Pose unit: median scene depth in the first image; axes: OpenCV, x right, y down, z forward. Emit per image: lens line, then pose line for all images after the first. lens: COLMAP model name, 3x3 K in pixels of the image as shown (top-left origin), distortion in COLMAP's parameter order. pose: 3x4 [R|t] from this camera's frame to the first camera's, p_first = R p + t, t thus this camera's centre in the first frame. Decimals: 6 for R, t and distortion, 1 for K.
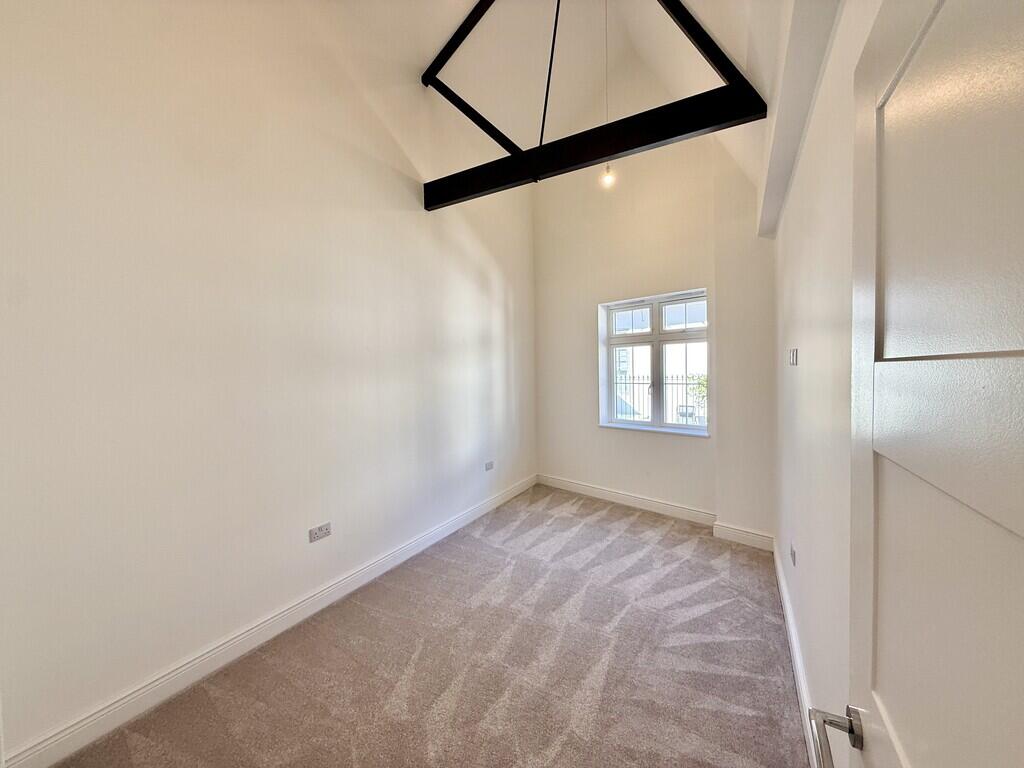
lens RADIAL K [[409.0, 0, 515.3], [0, 409.0, 383.7], [0, 0, 1]] dist [-0.000737, 0.000098]
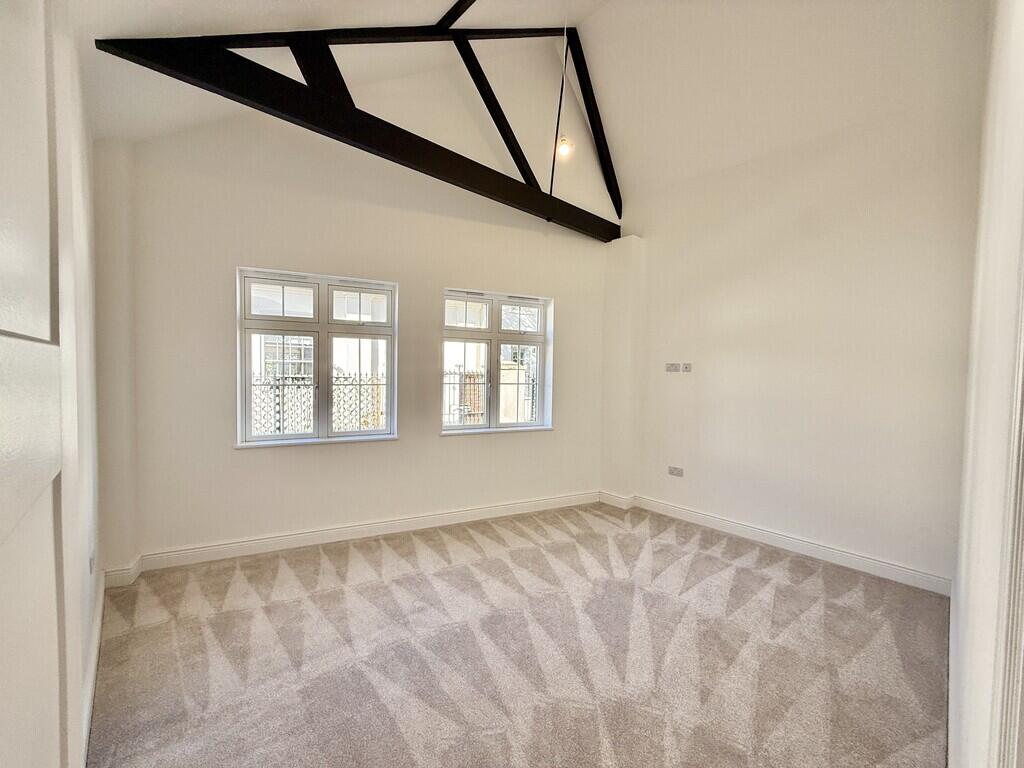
lens RADIAL K [[409.0, 0, 518.9], [0, 409.0, 382.1], [0, 0, 1]] dist [-0.000737, 0.000098]
pose [[0.231299, -0.011016, 0.972820, -0.378359], [0.011974, 0.999892, 0.008475, -0.007229], [-0.972809, 0.009688, 0.231406, 0.469661]]
